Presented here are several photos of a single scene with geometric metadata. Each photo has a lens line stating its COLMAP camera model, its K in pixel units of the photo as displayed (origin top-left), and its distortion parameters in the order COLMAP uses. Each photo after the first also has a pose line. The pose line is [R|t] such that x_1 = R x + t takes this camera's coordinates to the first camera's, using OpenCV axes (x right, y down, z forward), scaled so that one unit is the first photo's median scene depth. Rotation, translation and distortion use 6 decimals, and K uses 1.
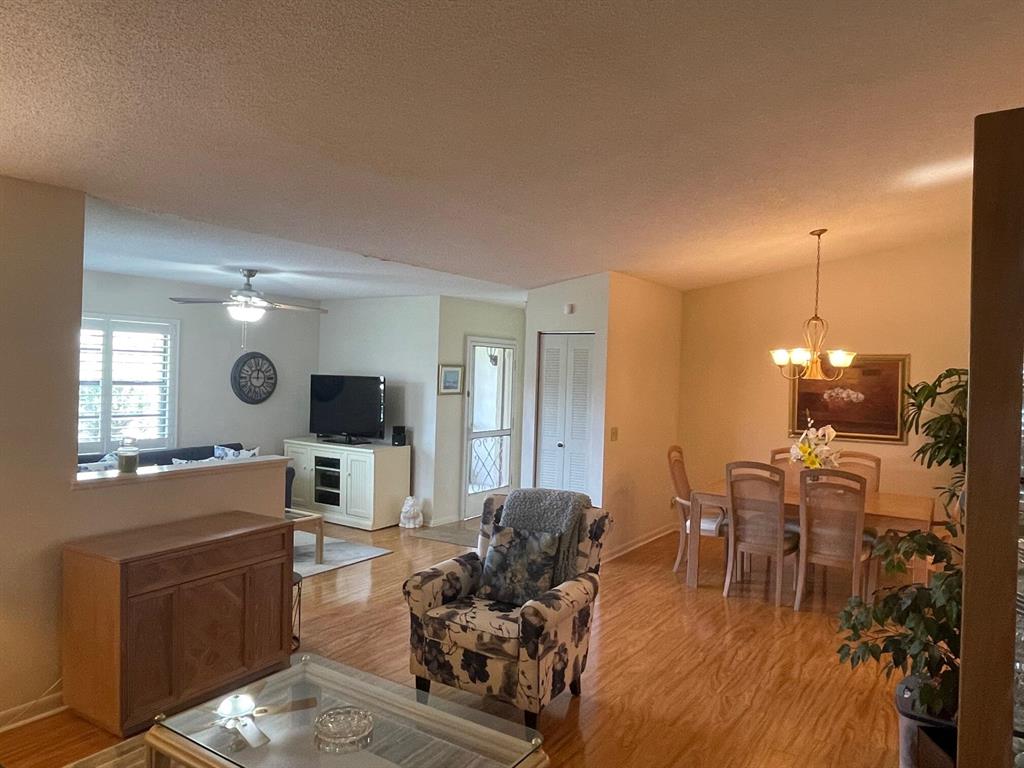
lens RADIAL K [[701.1, 0, 512.0], [0, 701.1, 384.0], [0, 0, 1]] dist [-0.001861, -0.002304]
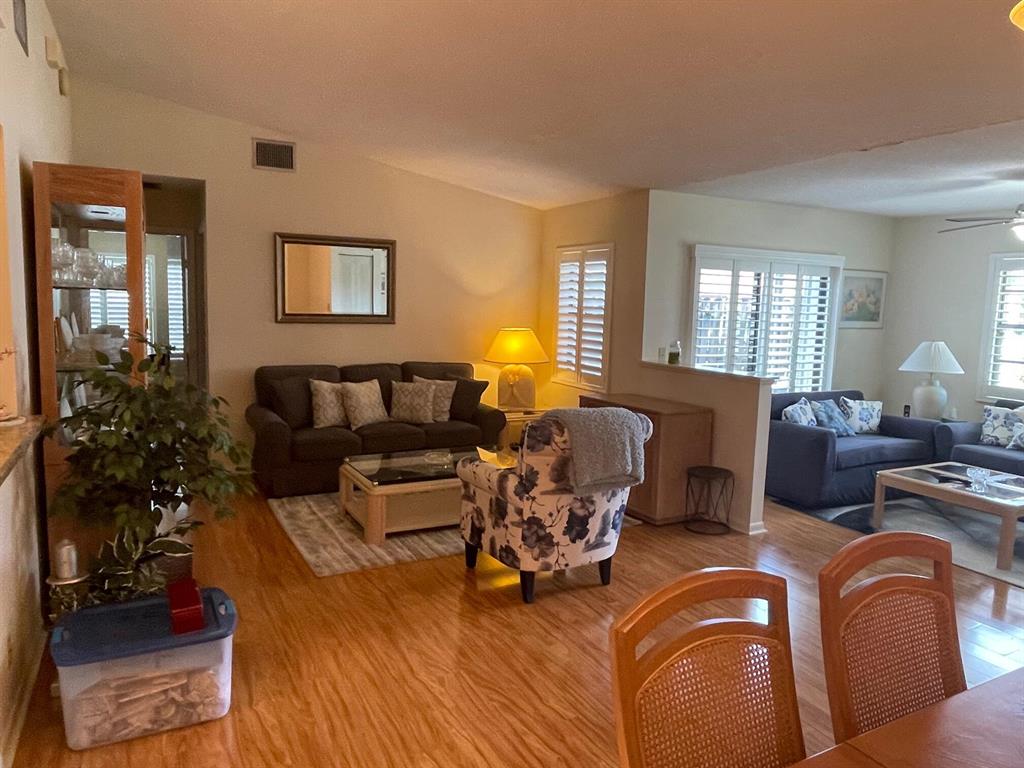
lens RADIAL K [[701.1, 0, 512.0], [0, 701.1, 384.0], [0, 0, 1]] dist [-0.001861, -0.002304]
pose [[-0.476724, 0.054905, -0.877337, 0.855981], [-0.058095, 0.993898, 0.093767, 0.041439], [0.877131, 0.095669, -0.470625, 1.270418]]
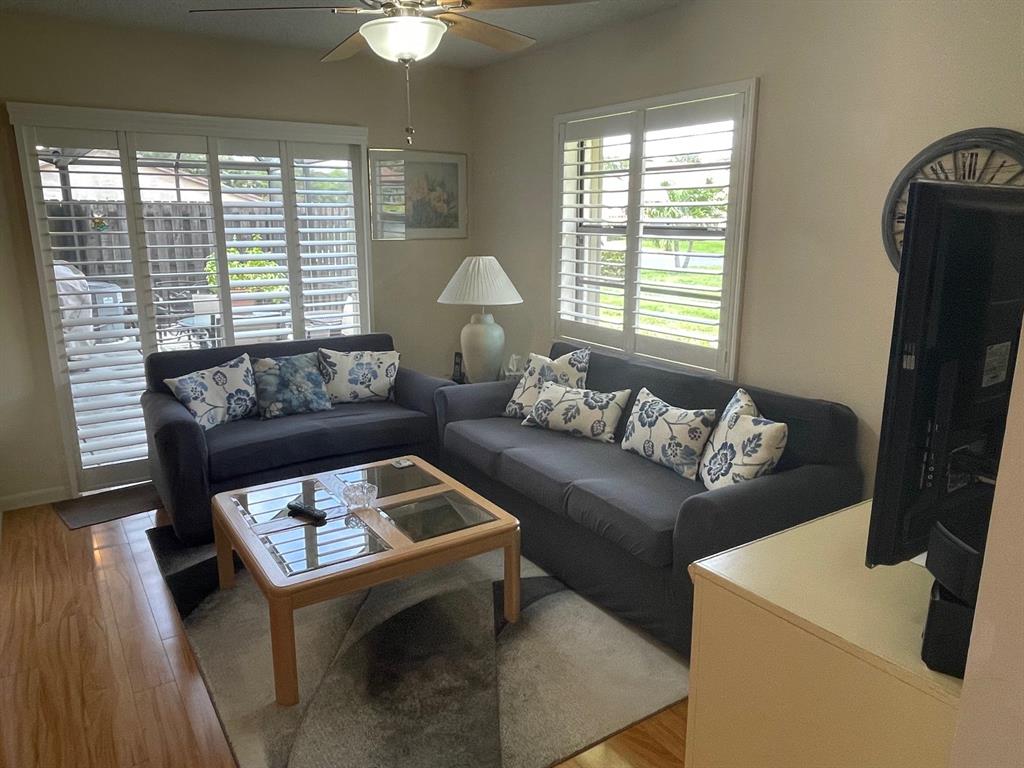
lens RADIAL K [[701.1, 0, 512.0], [0, 701.1, 384.0], [0, 0, 1]] dist [-0.001861, -0.002304]
pose [[-0.383096, 0.173732, -0.907223, 0.003966], [-0.028223, 0.979494, 0.199489, 0.017632], [0.923277, 0.102028, -0.370337, 1.778904]]
